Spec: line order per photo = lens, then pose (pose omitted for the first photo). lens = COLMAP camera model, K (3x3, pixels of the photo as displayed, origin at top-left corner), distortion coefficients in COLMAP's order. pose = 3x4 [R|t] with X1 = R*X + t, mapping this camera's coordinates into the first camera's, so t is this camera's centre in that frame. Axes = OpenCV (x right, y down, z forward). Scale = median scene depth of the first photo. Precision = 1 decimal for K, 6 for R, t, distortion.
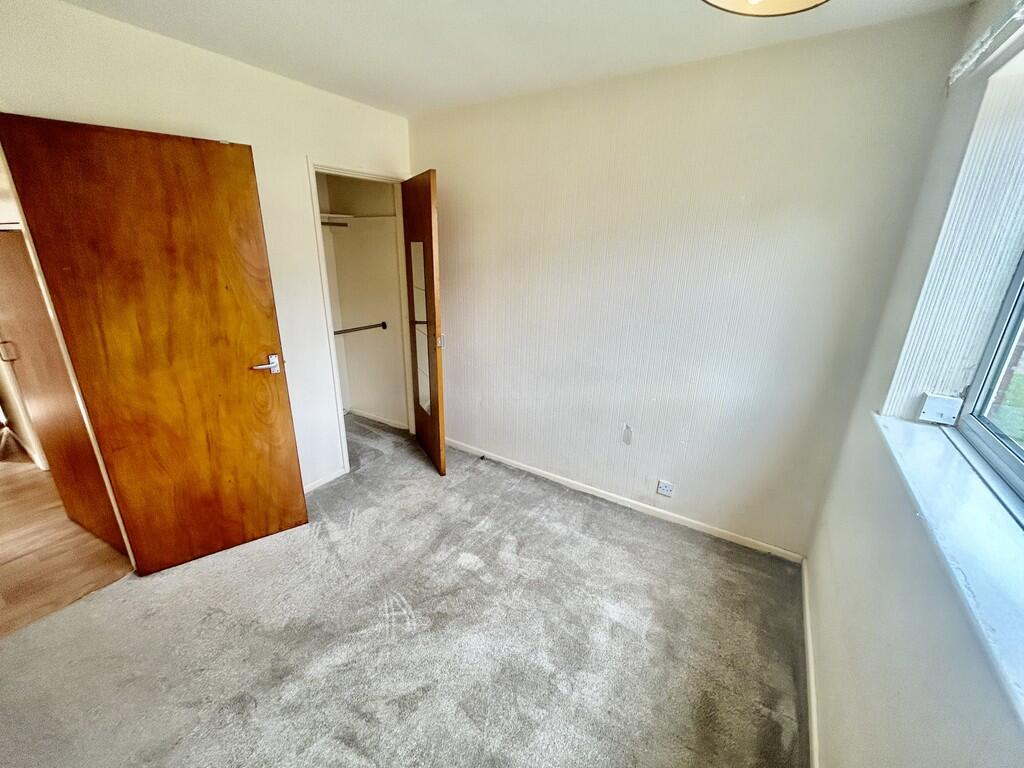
lens RADIAL K [[414.6, 0, 507.3], [0, 414.6, 382.3], [0, 0, 1]] dist [-0.001424, 0.000162]
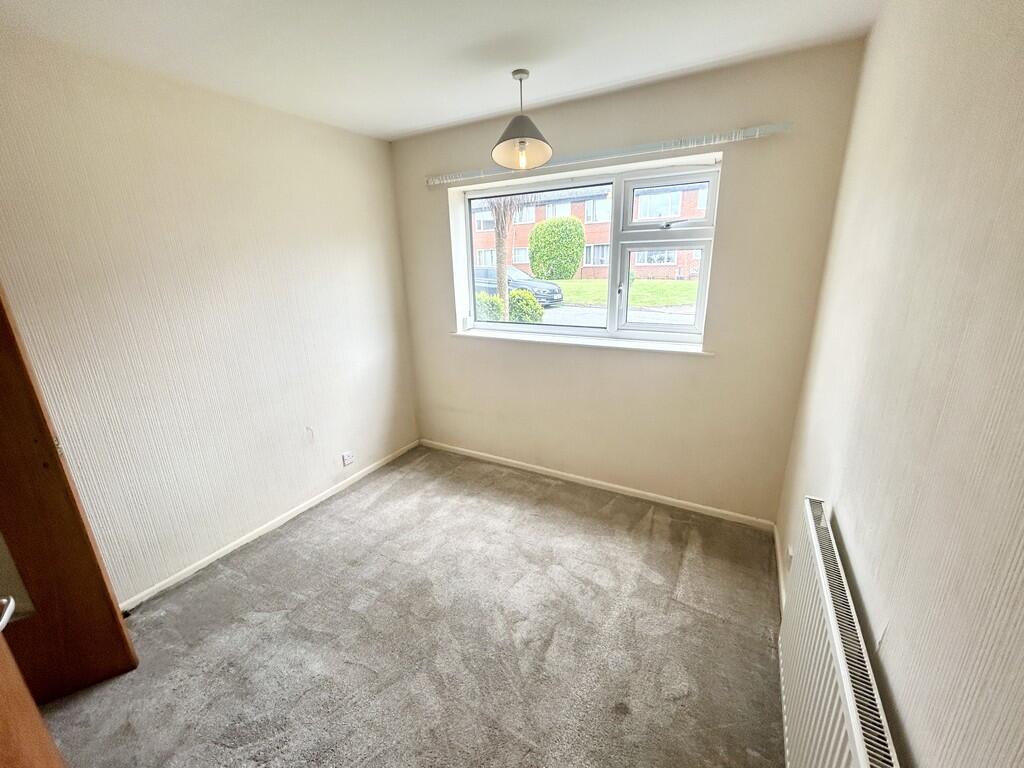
lens RADIAL K [[414.6, 0, 506.6], [0, 414.6, 378.7], [0, 0, 1]] dist [-0.001424, 0.000162]
pose [[-0.053694, -0.289635, 0.955630, -0.743659], [0.340788, 0.894238, 0.290176, -0.146944], [-0.938605, 0.341248, 0.050689, 0.430550]]
